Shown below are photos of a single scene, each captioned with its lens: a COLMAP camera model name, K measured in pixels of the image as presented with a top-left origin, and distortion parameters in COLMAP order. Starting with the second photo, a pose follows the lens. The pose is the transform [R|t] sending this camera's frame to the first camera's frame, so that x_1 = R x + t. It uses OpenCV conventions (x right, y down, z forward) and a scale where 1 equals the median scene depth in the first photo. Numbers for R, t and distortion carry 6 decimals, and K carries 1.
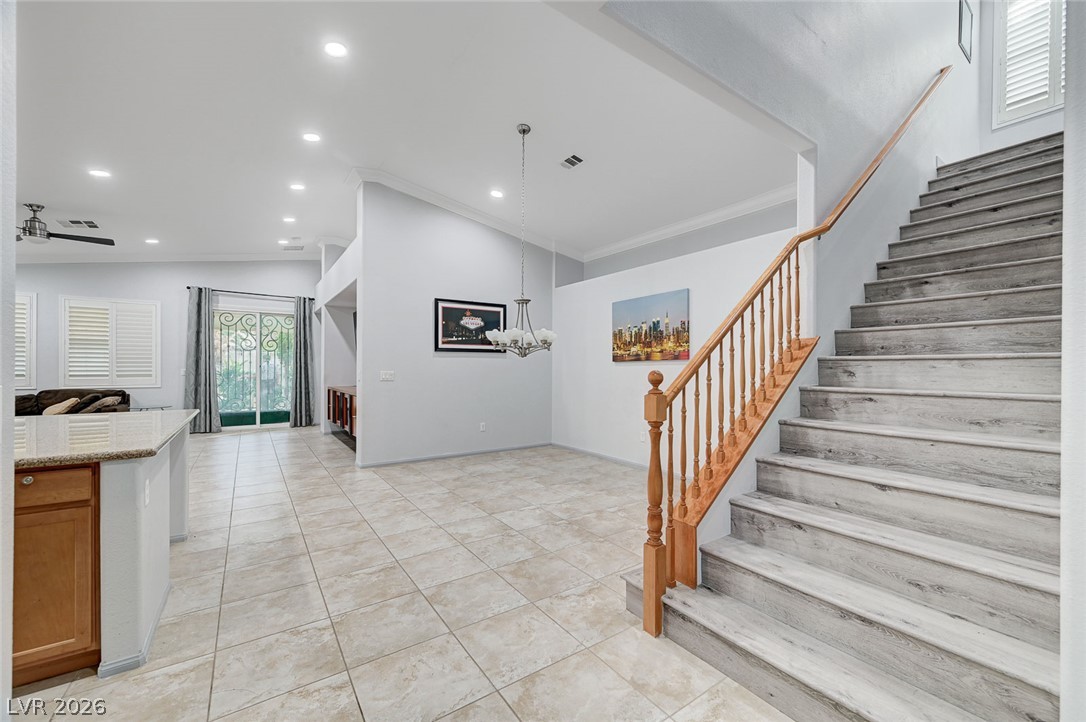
lens RADIAL K [[430.9, 0, 552.1], [0, 430.9, 366.2], [0, 0, 1]] dist [0.000436, 0.000334]
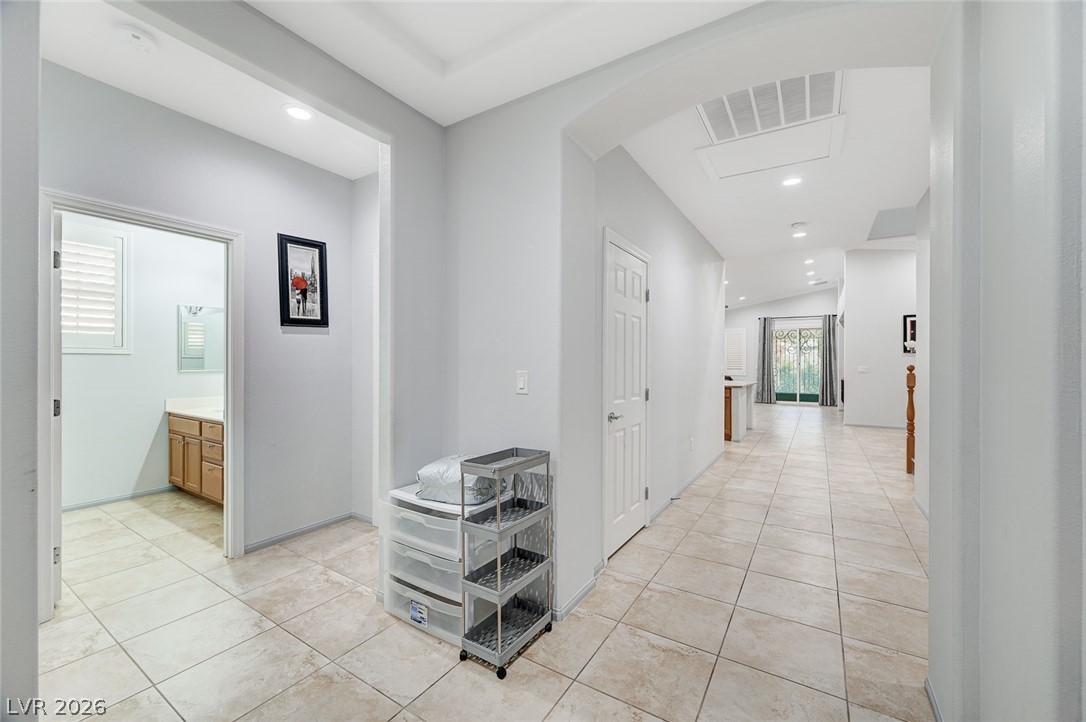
lens RADIAL K [[430.9, 0, 540.7], [0, 430.9, 364.3], [0, 0, 1]] dist [0.000436, 0.000334]
pose [[0.374617, -0.000299, -0.927180, 0.606153], [0.000826, 1.000000, 0.000011, 0.002175], [0.927179, -0.000770, 0.374617, -0.648842]]
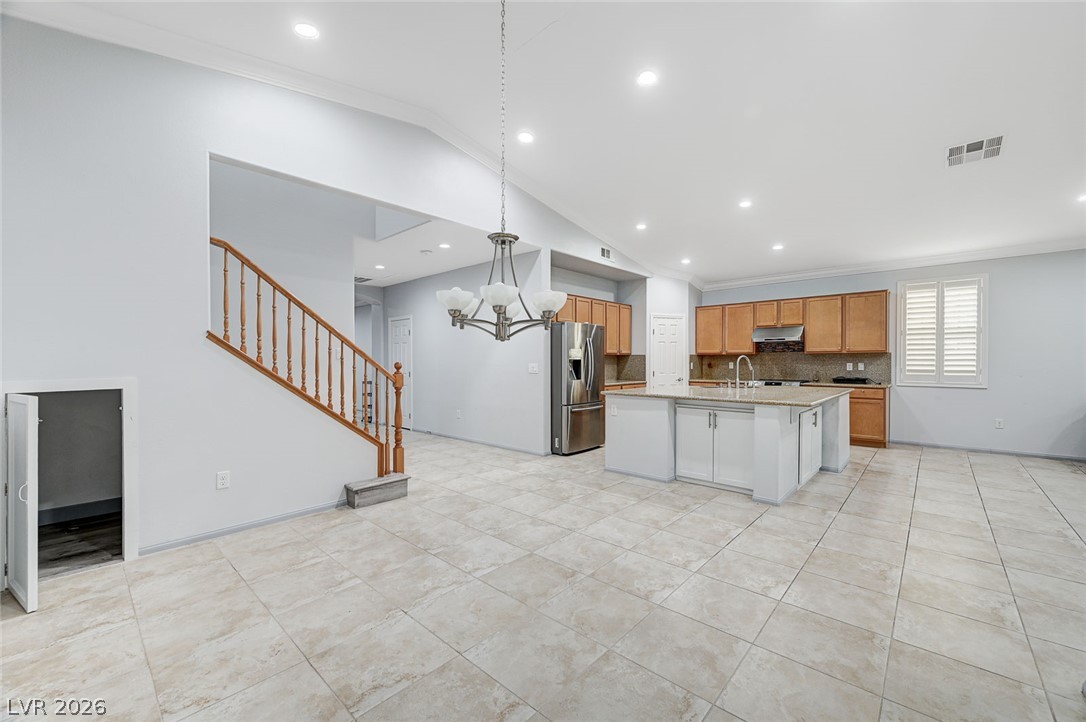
lens RADIAL K [[430.9, 0, 548.6], [0, 430.9, 364.1], [0, 0, 1]] dist [0.000436, 0.000334]
pose [[-0.975658, -0.000401, -0.219295, -0.003474], [-0.001196, 0.999993, 0.003495, 0.004753], [0.219293, 0.003673, -0.975652, 1.130027]]
